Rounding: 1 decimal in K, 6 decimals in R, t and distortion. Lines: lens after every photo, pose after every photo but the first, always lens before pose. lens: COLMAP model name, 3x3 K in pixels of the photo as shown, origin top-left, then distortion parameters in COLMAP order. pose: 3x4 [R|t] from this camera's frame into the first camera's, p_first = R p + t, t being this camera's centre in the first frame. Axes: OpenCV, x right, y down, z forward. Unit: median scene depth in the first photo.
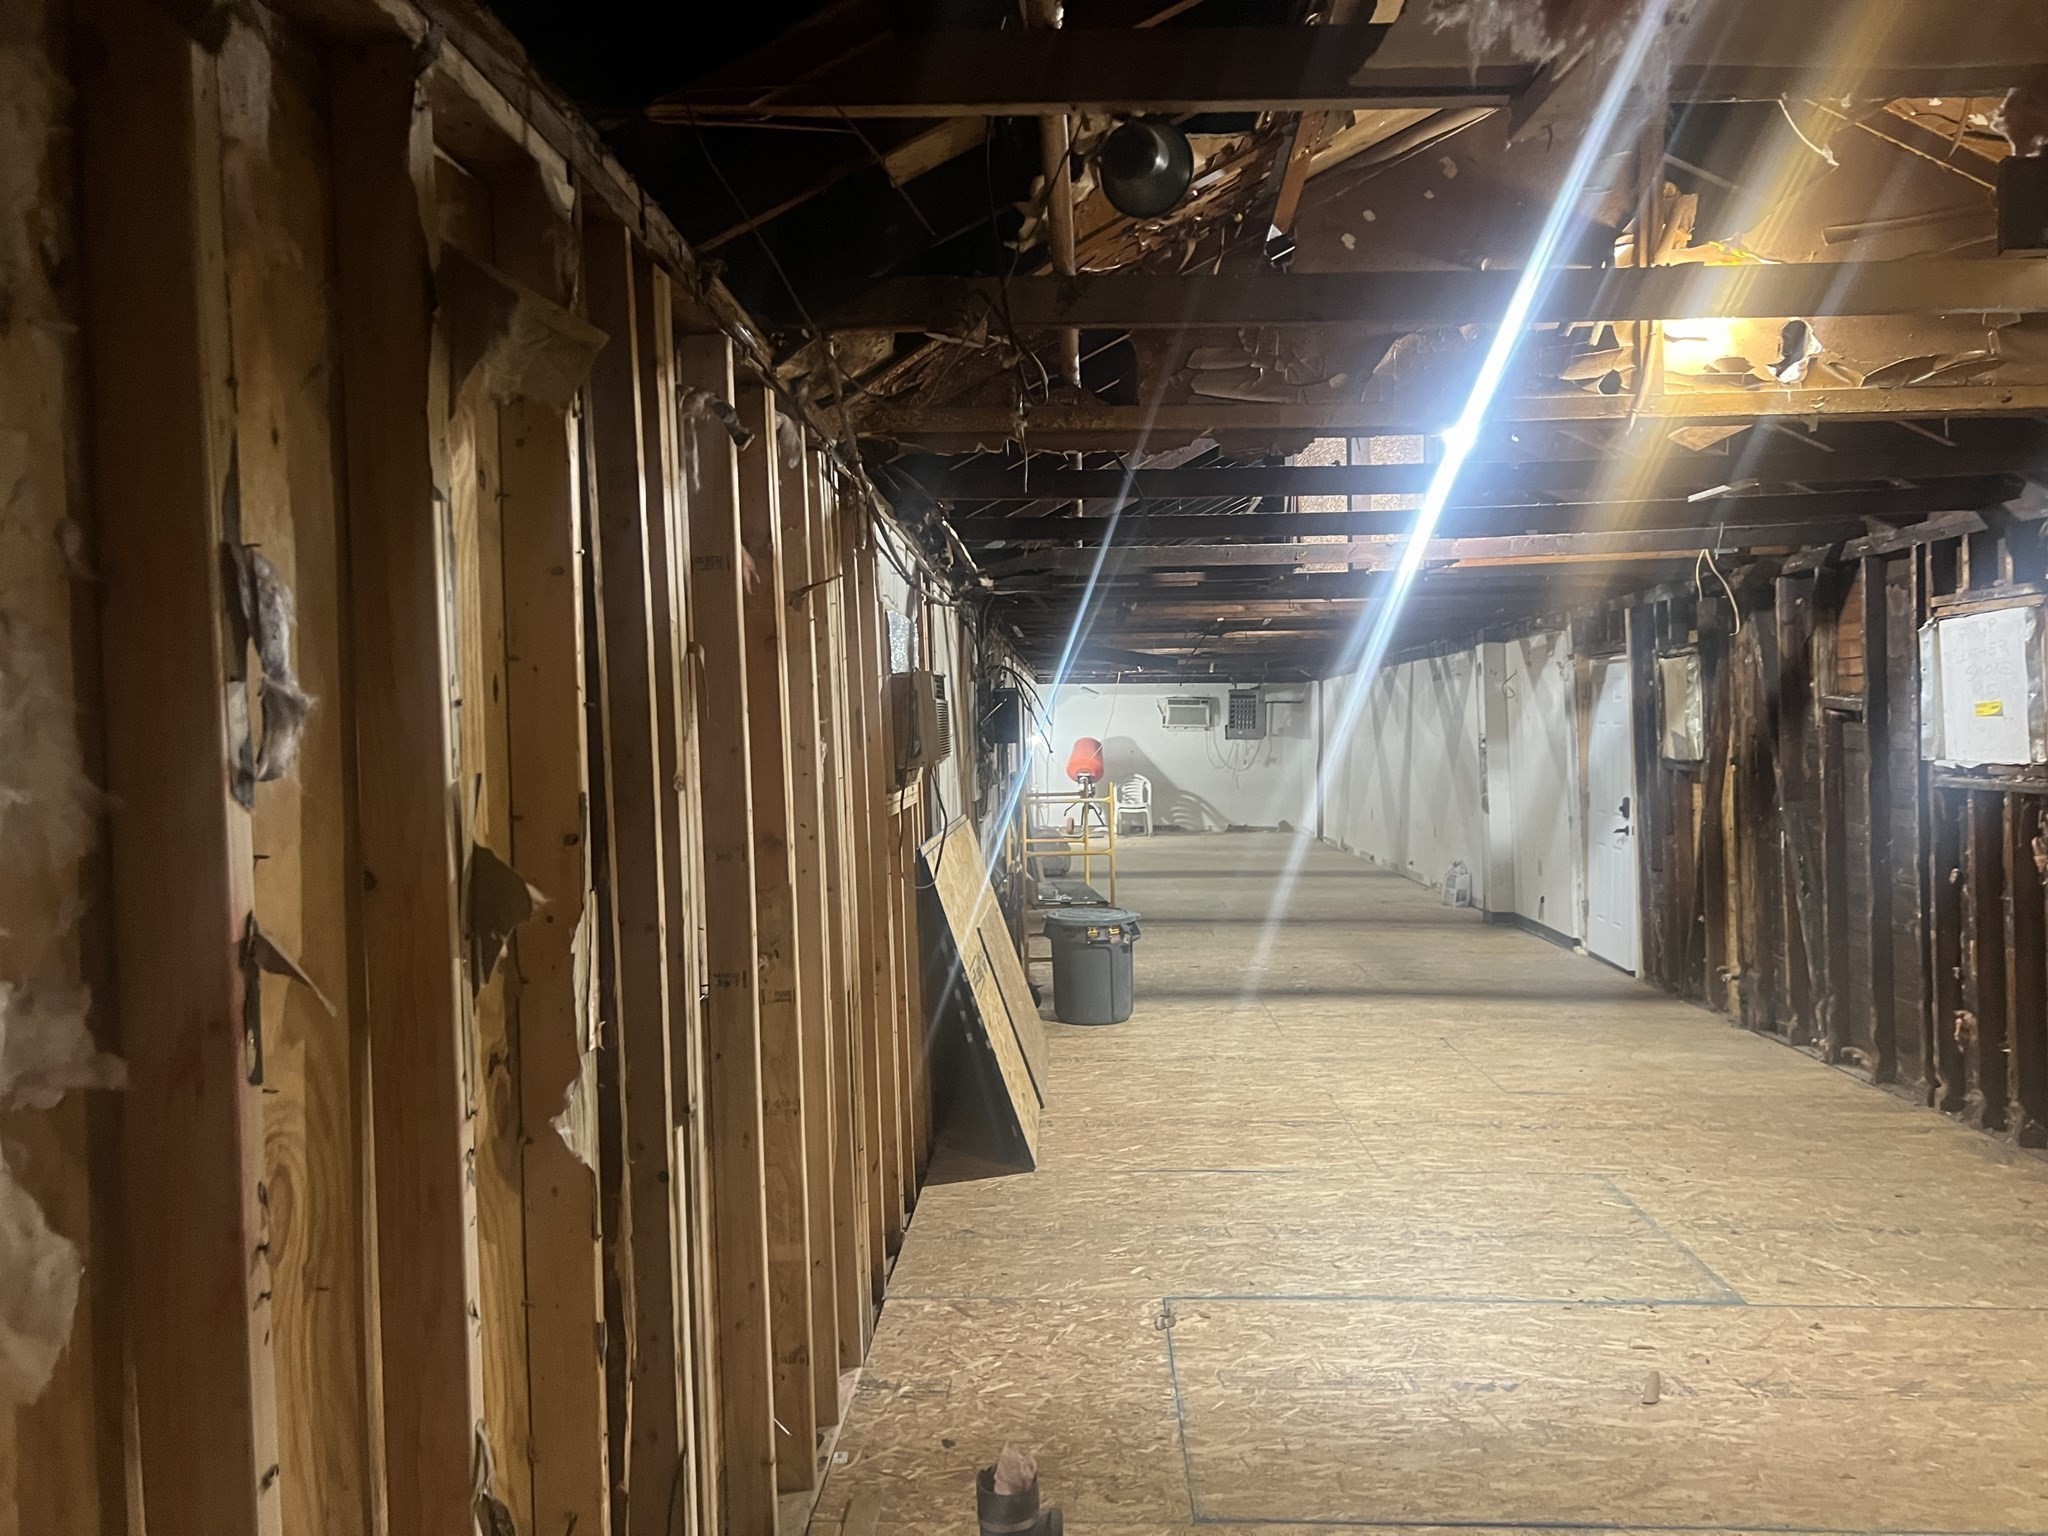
lens RADIAL K [[1528.0, 0, 1014.4], [0, 1528.0, 775.0], [0, 0, 1]] dist [0.051709, -0.057101]
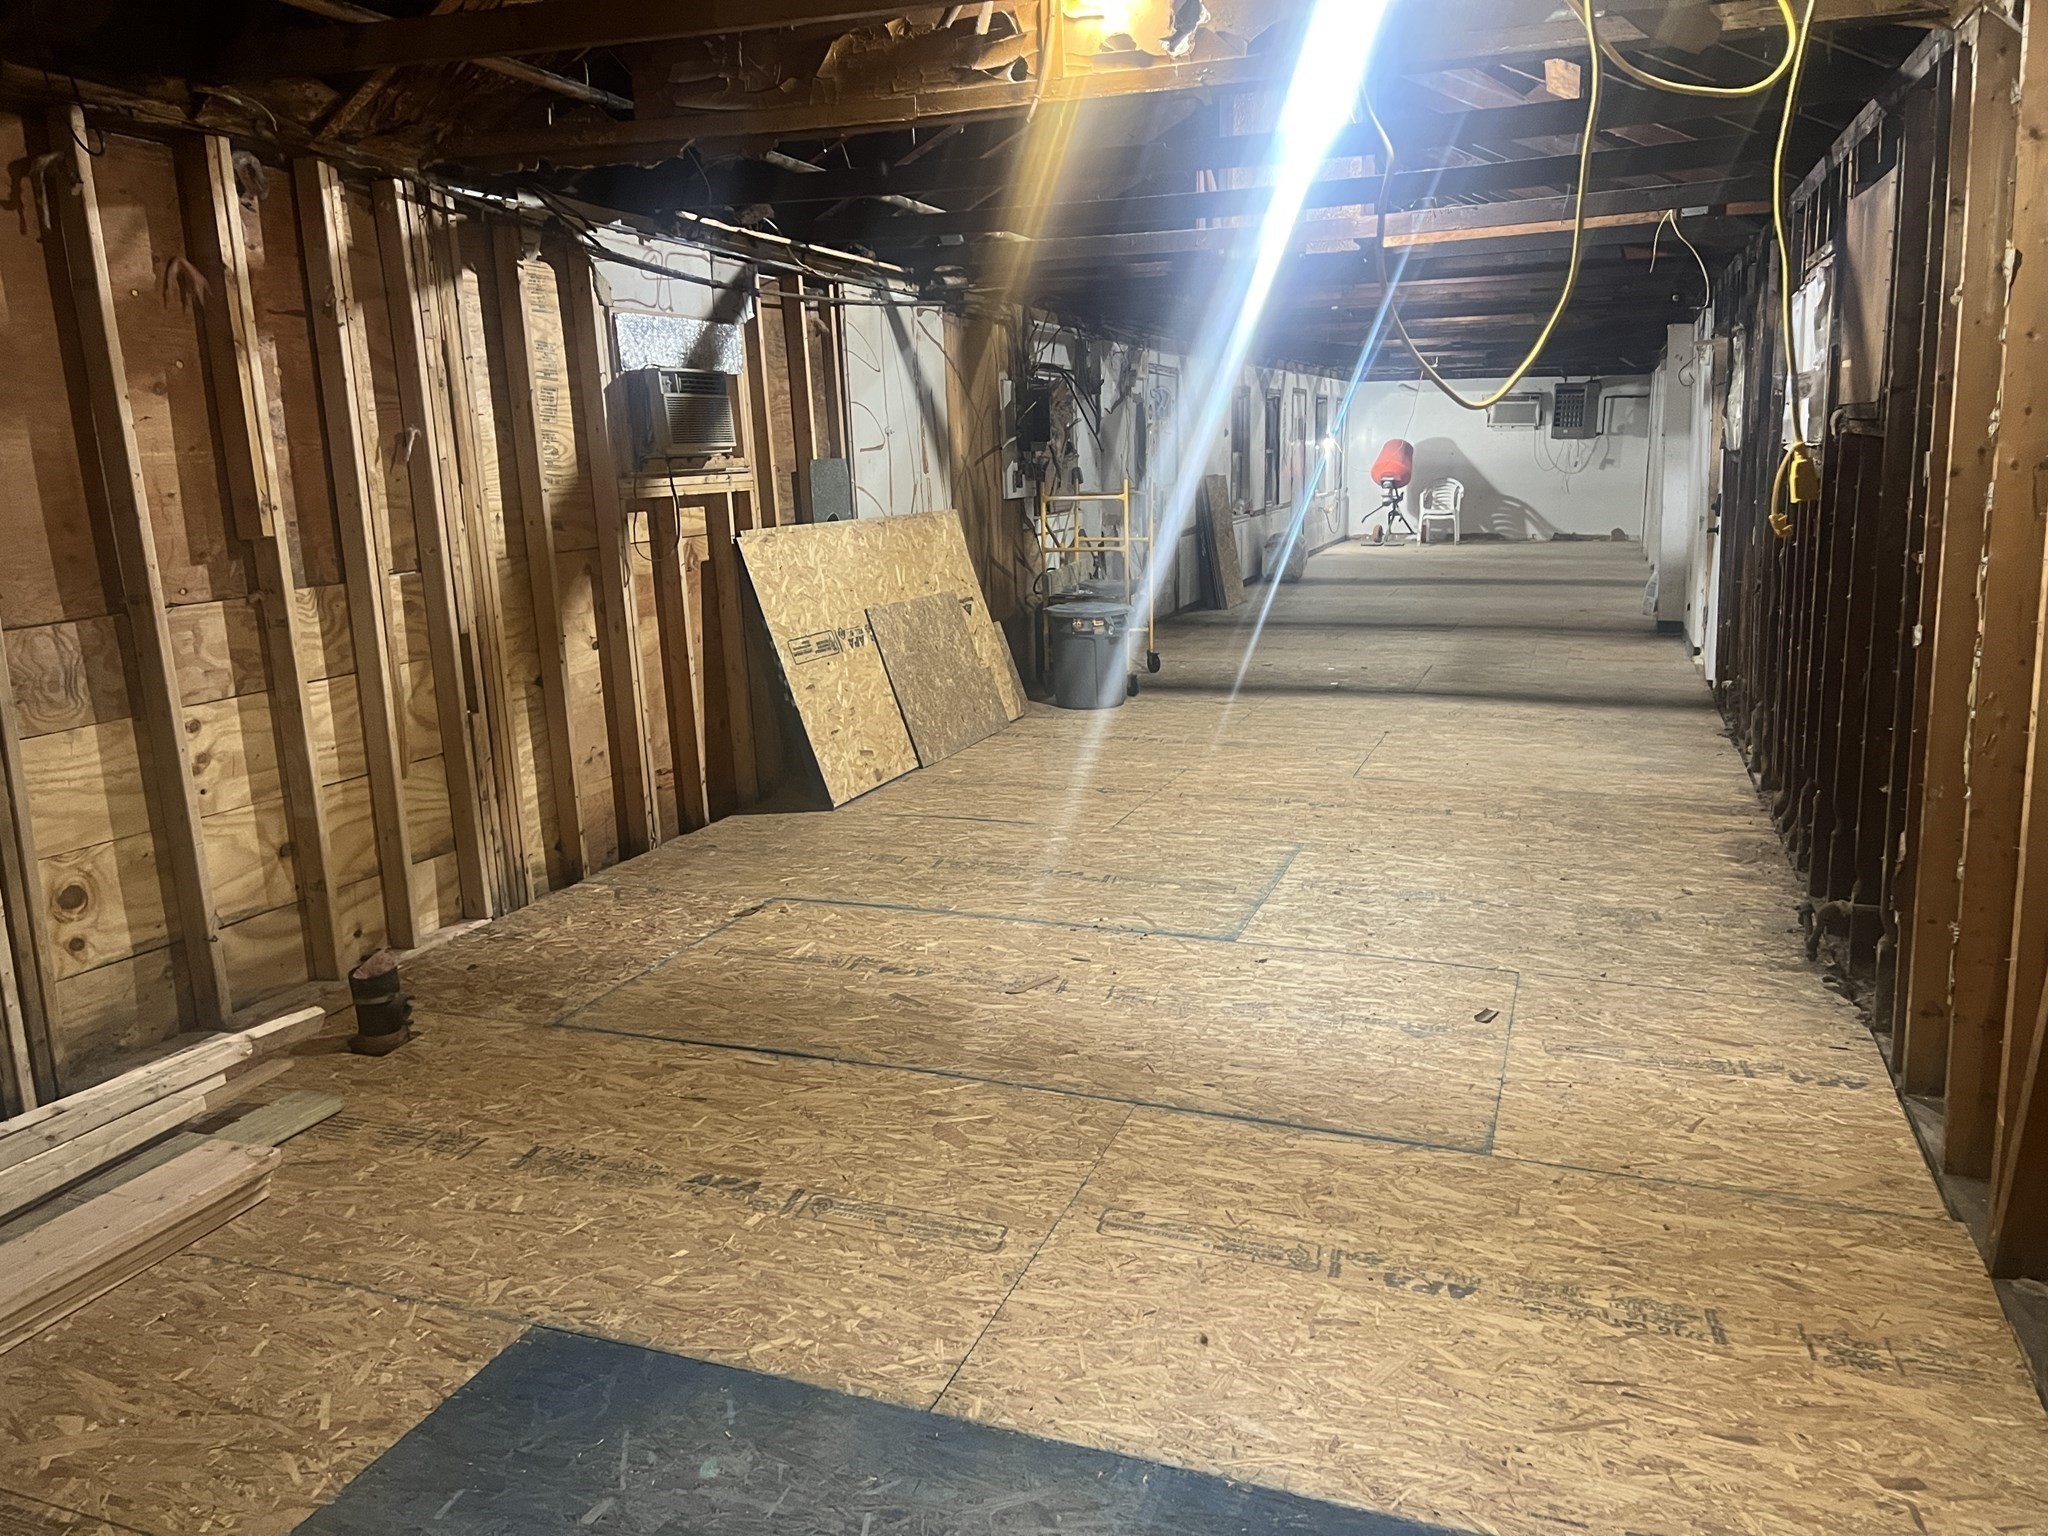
lens RADIAL K [[1522.2, 0, 1024.0], [0, 1522.2, 768.0], [0, 0, 1]] dist [0.167055, -0.413307]
pose [[0.952767, 0.054281, -0.298814, 0.415660], [0.000374, 0.983688, 0.179885, 0.013457], [0.303704, -0.171500, 0.937204, -0.038141]]
